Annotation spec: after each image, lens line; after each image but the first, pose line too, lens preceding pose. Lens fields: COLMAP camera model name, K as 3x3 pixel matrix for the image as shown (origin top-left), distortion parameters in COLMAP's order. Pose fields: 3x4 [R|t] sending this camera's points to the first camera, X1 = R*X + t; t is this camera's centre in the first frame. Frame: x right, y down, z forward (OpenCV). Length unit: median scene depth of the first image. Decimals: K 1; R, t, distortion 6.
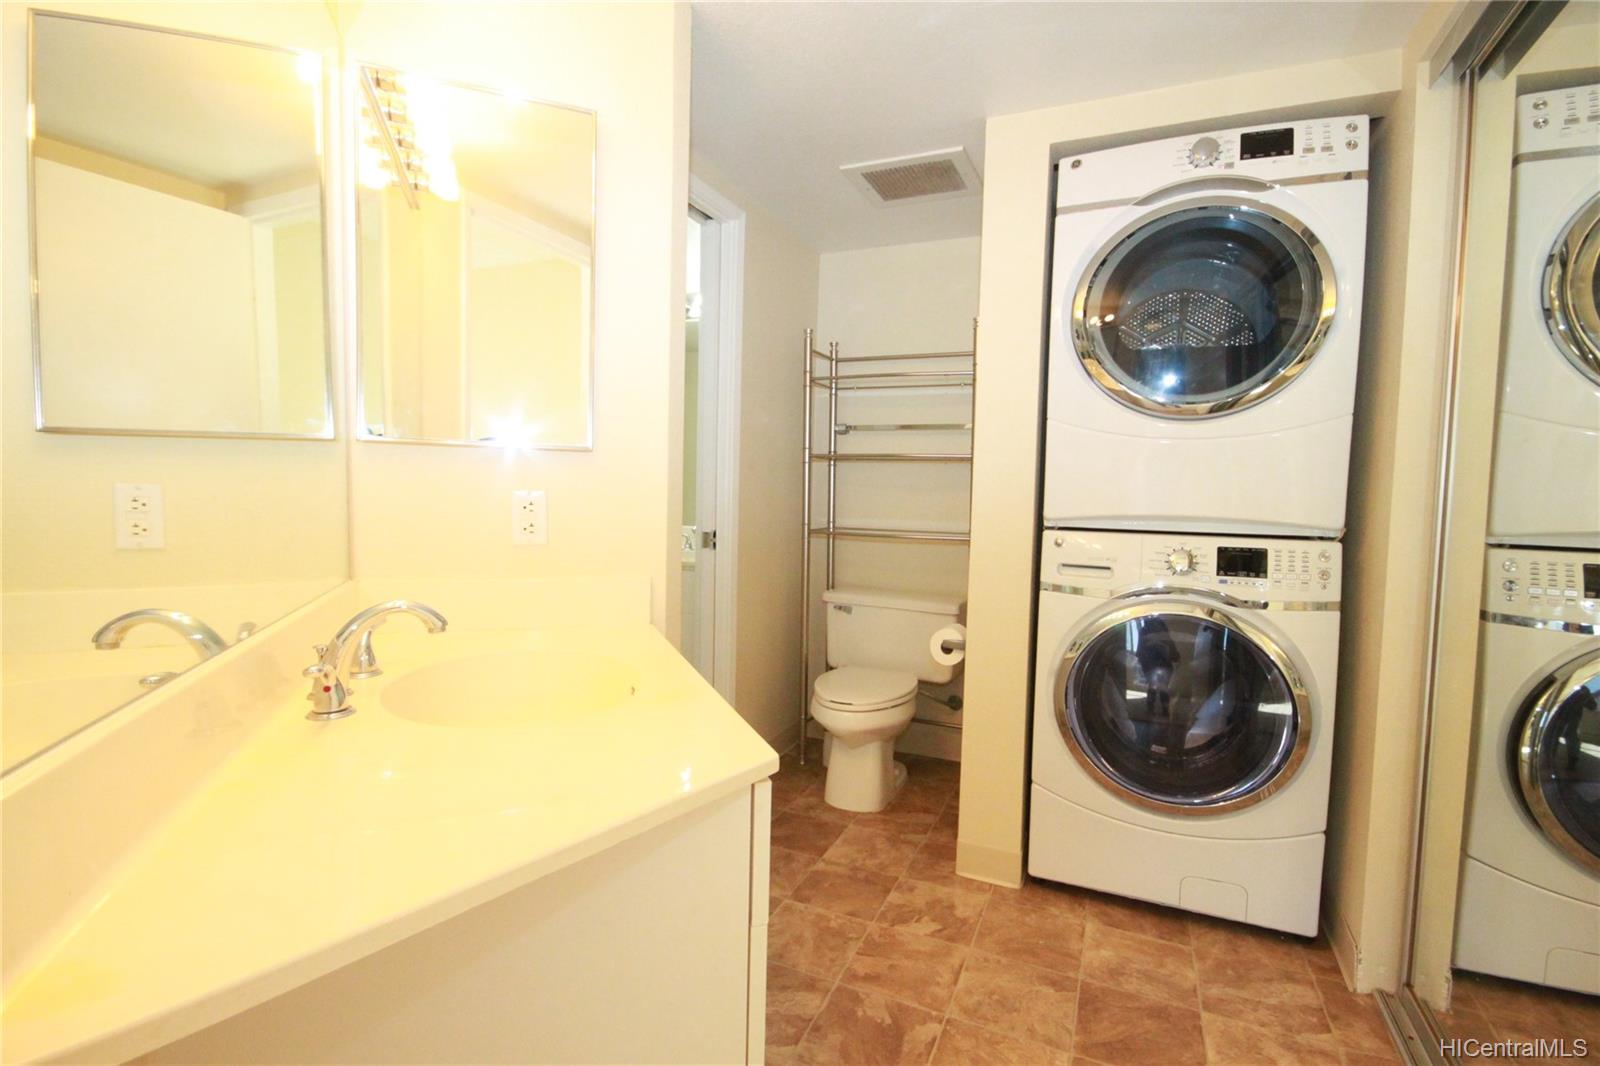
lens RADIAL K [[741.8, 0, 796.8], [0, 741.8, 538.0], [0, 0, 1]] dist [0.003225, -0.004934]
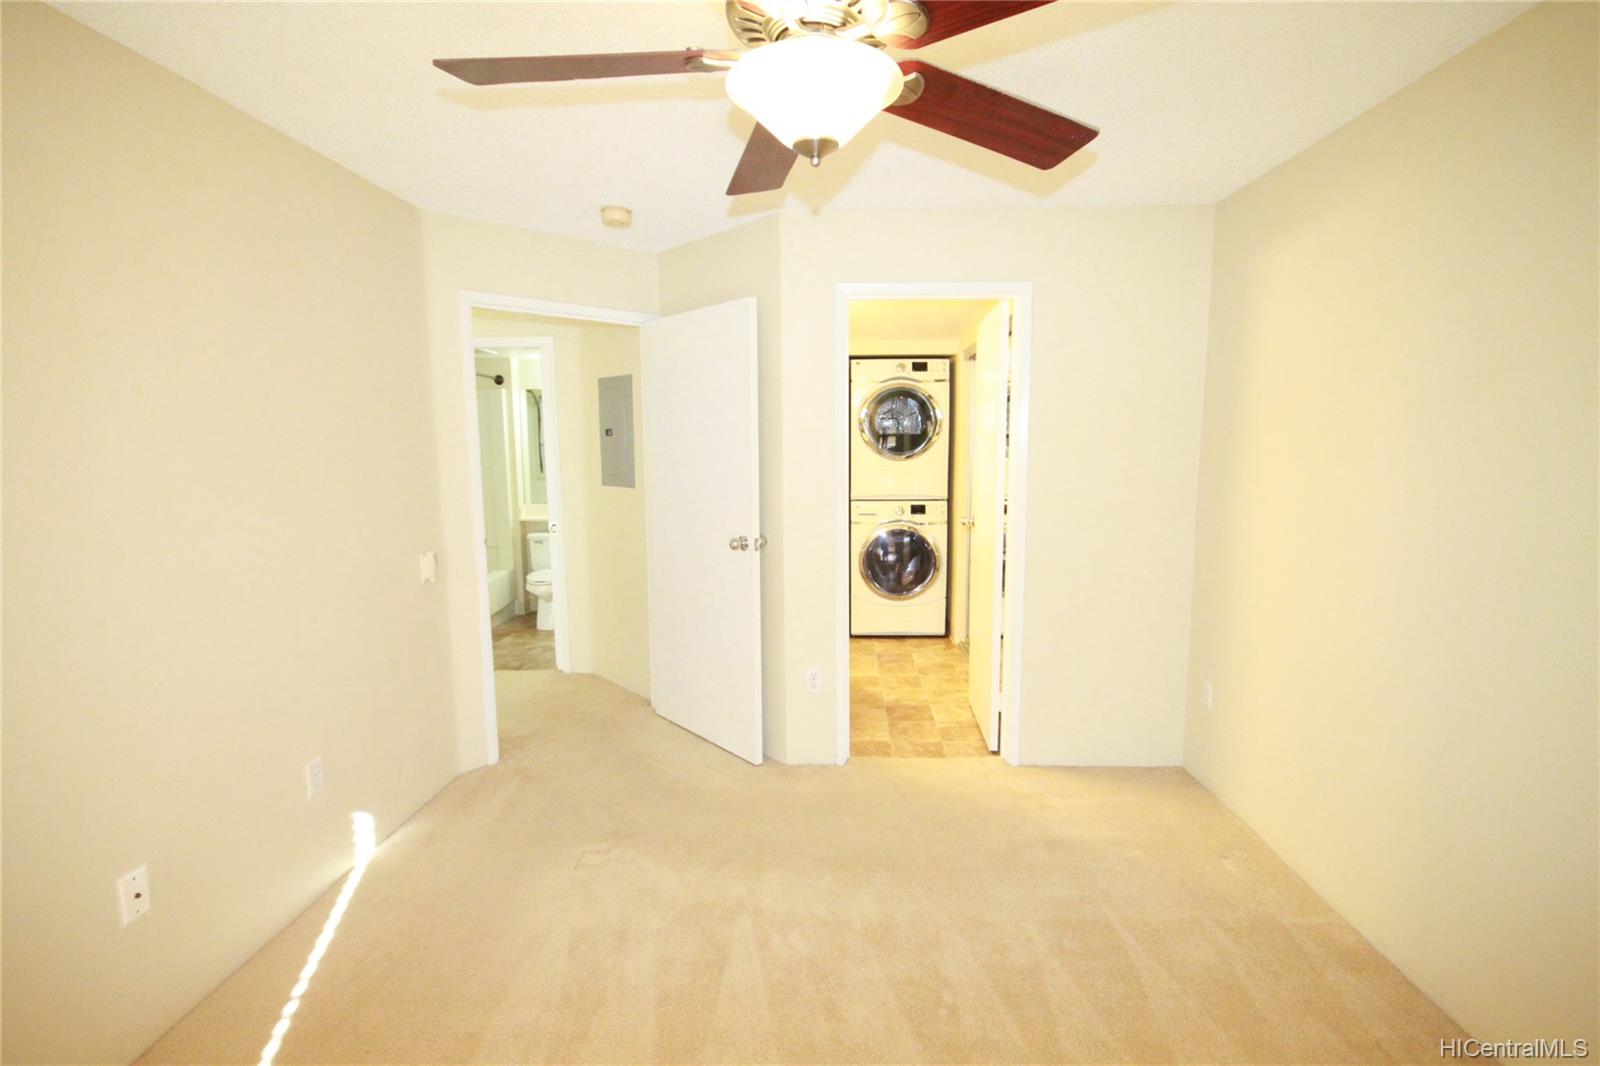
lens RADIAL K [[741.8, 0, 801.4], [0, 741.8, 531.6], [0, 0, 1]] dist [0.003225, -0.004934]
pose [[0.937381, -0.057772, 0.343482, -0.757302], [0.046466, 0.998076, 0.041063, -0.019870], [-0.345193, -0.022532, 0.938261, -1.429057]]
